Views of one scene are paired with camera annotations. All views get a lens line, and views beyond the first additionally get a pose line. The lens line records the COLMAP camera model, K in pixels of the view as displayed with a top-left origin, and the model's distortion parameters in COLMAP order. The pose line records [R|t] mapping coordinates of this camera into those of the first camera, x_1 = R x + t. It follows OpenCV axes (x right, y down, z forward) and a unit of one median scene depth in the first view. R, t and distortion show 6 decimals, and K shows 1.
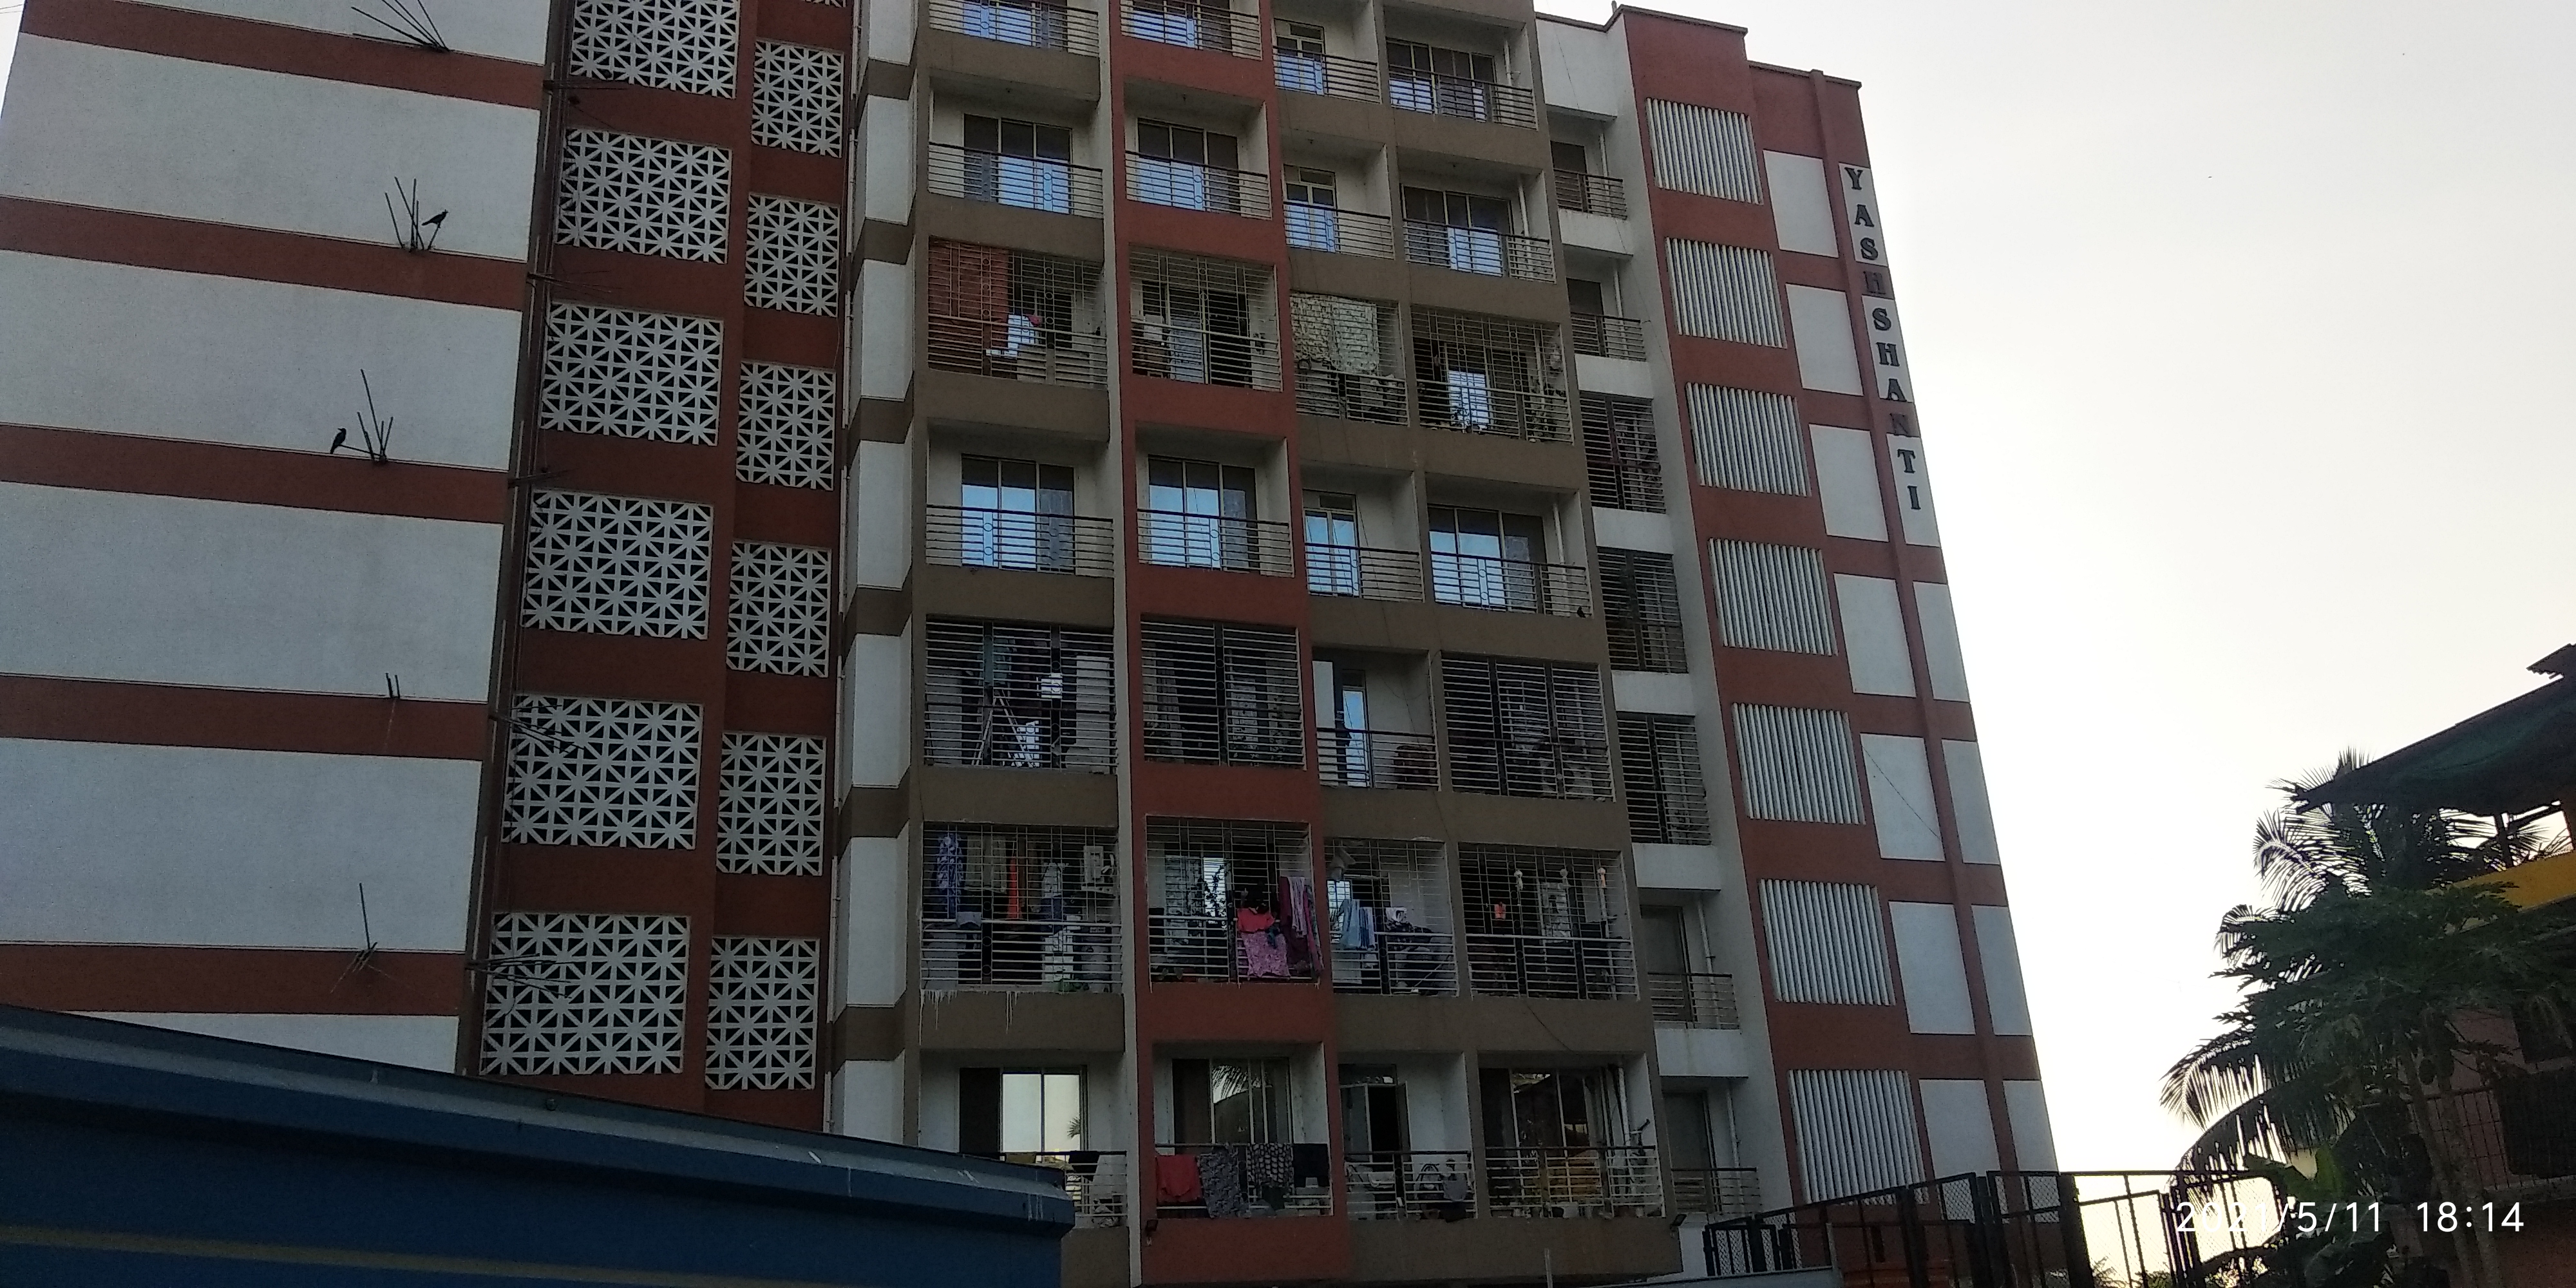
lens RADIAL K [[2040.1, 0, 1298.2], [0, 2040.1, 662.8], [0, 0, 1]] dist [0.053523, -0.076157]
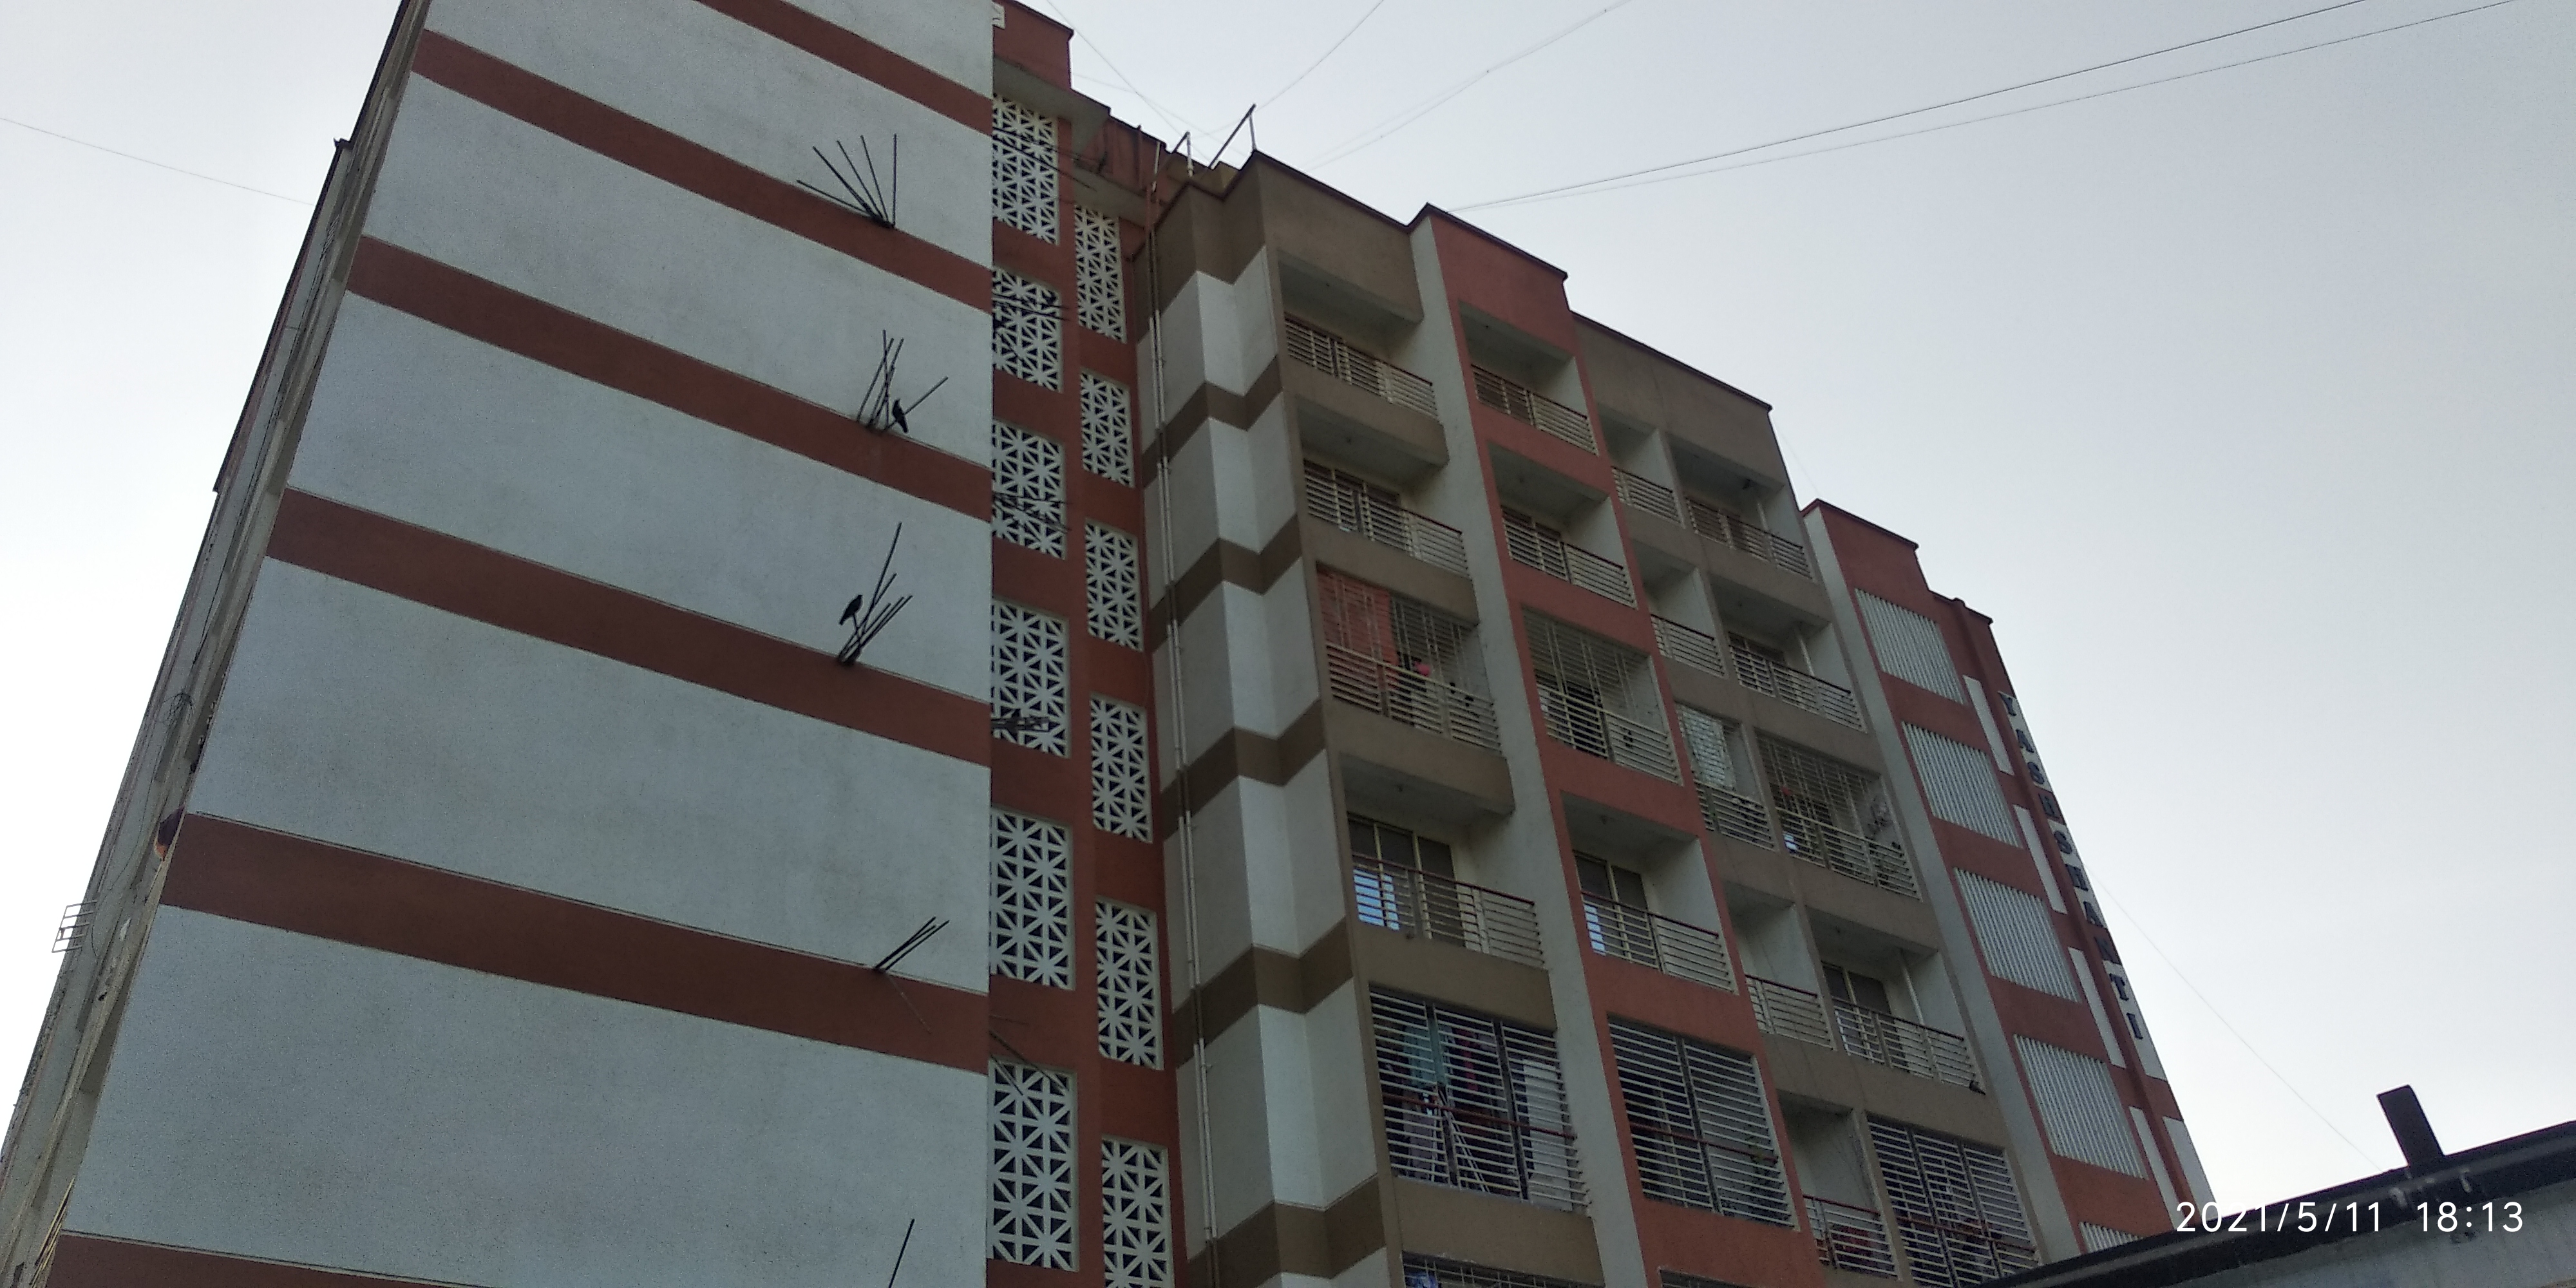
lens RADIAL K [[2040.1, 0, 1297.7], [0, 2040.1, 643.4], [0, 0, 1]] dist [0.053523, -0.076157]
pose [[0.968972, 0.130711, 0.209780, -0.373312], [-0.056393, 0.943254, -0.327250, 0.106699], [-0.240651, 0.305266, 0.921358, 0.237730]]
